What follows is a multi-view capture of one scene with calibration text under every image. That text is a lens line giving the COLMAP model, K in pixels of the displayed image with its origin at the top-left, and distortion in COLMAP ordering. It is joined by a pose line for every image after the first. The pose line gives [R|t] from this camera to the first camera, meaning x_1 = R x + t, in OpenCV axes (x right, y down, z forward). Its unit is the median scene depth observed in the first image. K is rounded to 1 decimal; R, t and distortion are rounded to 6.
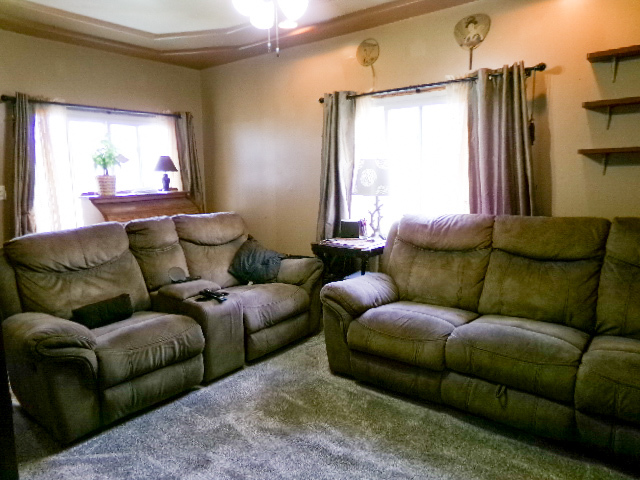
lens RADIAL K [[445.9, 0, 320.0], [0, 445.9, 240.0], [0, 0, 1]] dist [-0.001018, -0.002546]
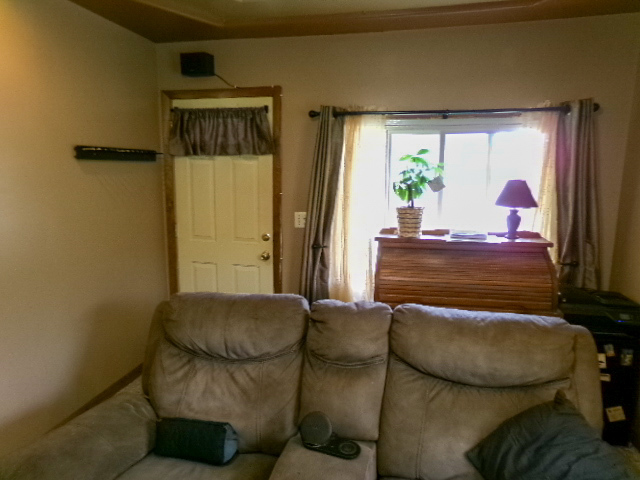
lens RADIAL K [[433.6, 0, 315.6], [0, 433.6, 240.9], [0, 0, 1]] dist [-0.081212, 0.097619]
pose [[0.418968, 0.161160, -0.893585, 0.071718], [-0.146143, 0.983261, 0.108813, -0.148866], [0.896163, 0.085002, 0.435507, 0.585249]]
